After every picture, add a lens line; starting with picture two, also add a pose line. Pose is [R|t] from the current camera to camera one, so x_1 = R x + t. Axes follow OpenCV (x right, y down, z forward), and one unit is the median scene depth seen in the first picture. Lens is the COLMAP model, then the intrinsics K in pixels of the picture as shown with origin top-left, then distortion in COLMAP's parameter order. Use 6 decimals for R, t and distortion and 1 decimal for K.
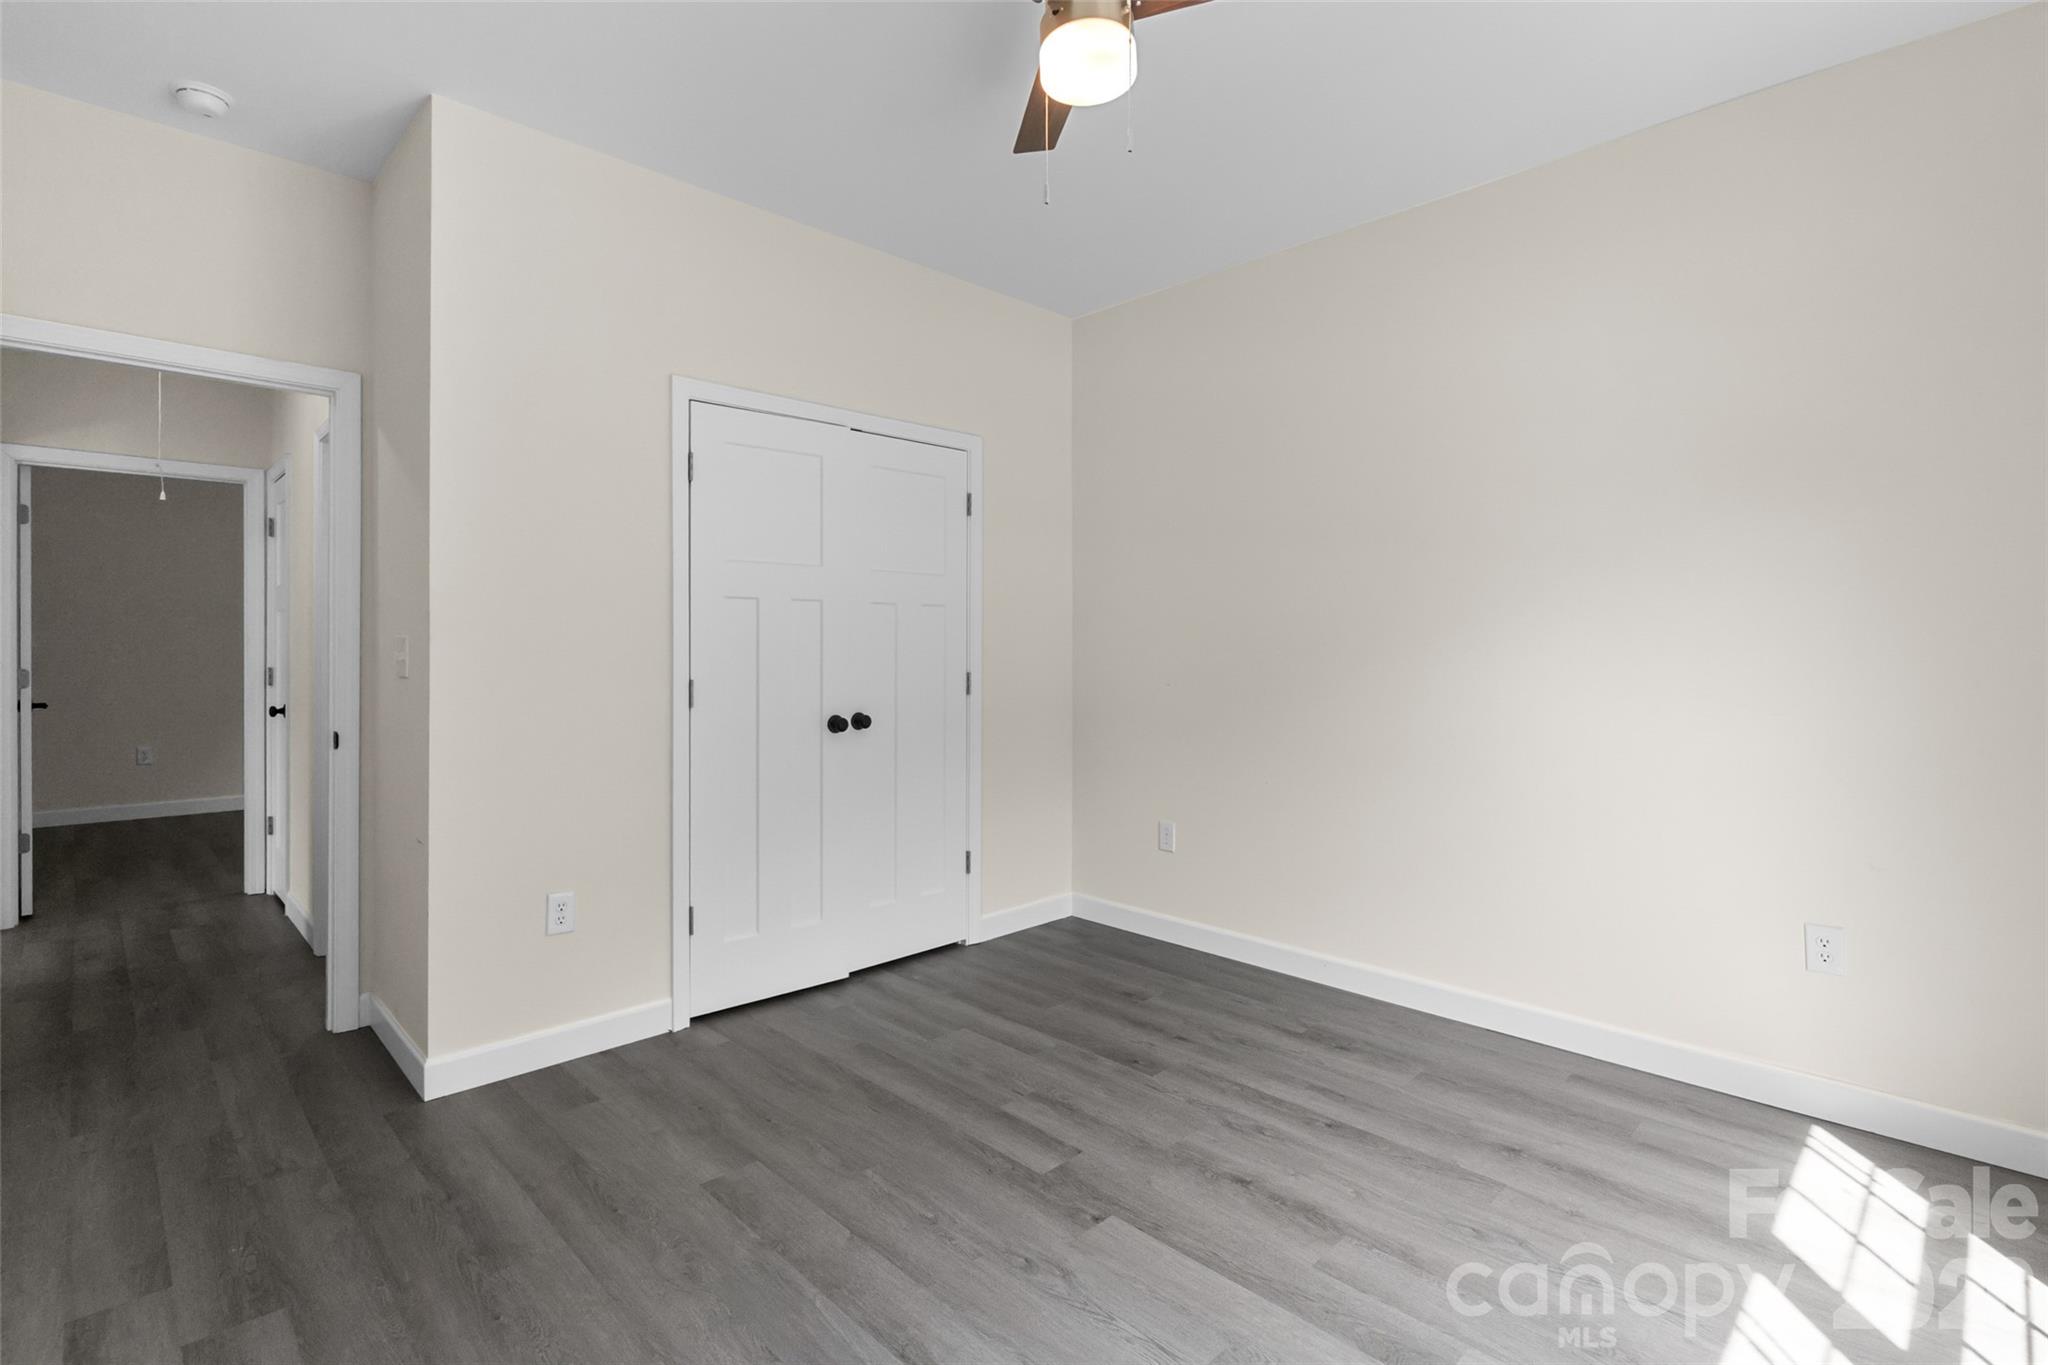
lens RADIAL K [[958.5, 0, 1015.6], [0, 958.5, 650.0], [0, 0, 1]] dist [-0.004017, -0.000806]
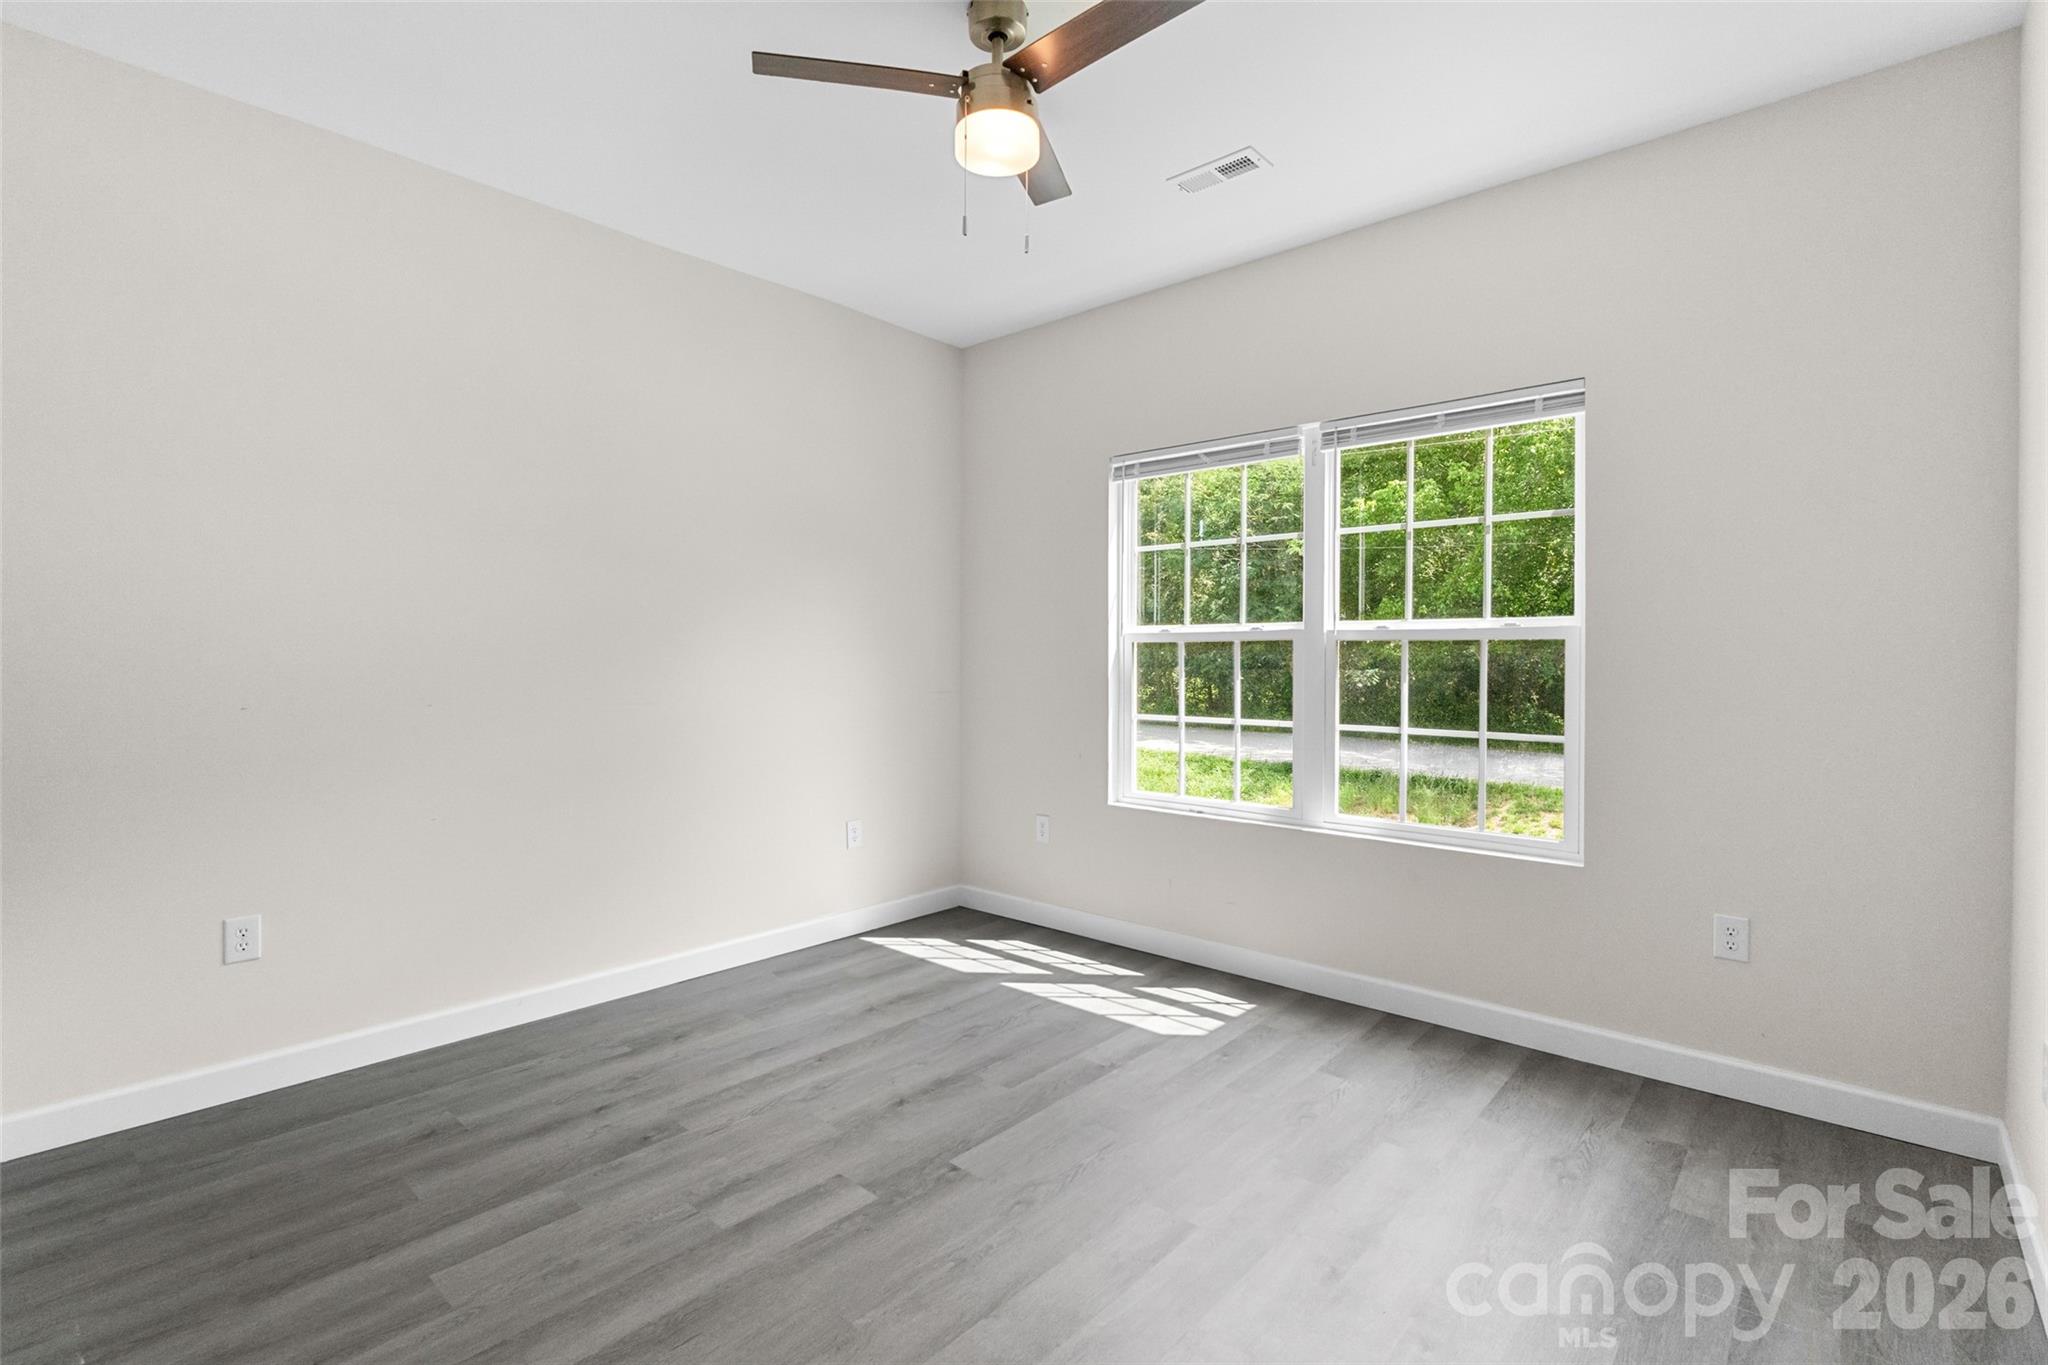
lens RADIAL K [[935.8, 0, 1005.8], [0, 935.8, 668.2], [0, 0, 1]] dist [-0.009607, -0.000146]
pose [[-0.063745, -0.009254, 0.997923, -0.773386], [-0.003189, 0.999954, 0.009069, 0.000652], [-0.997961, -0.002604, -0.063772, 0.782750]]
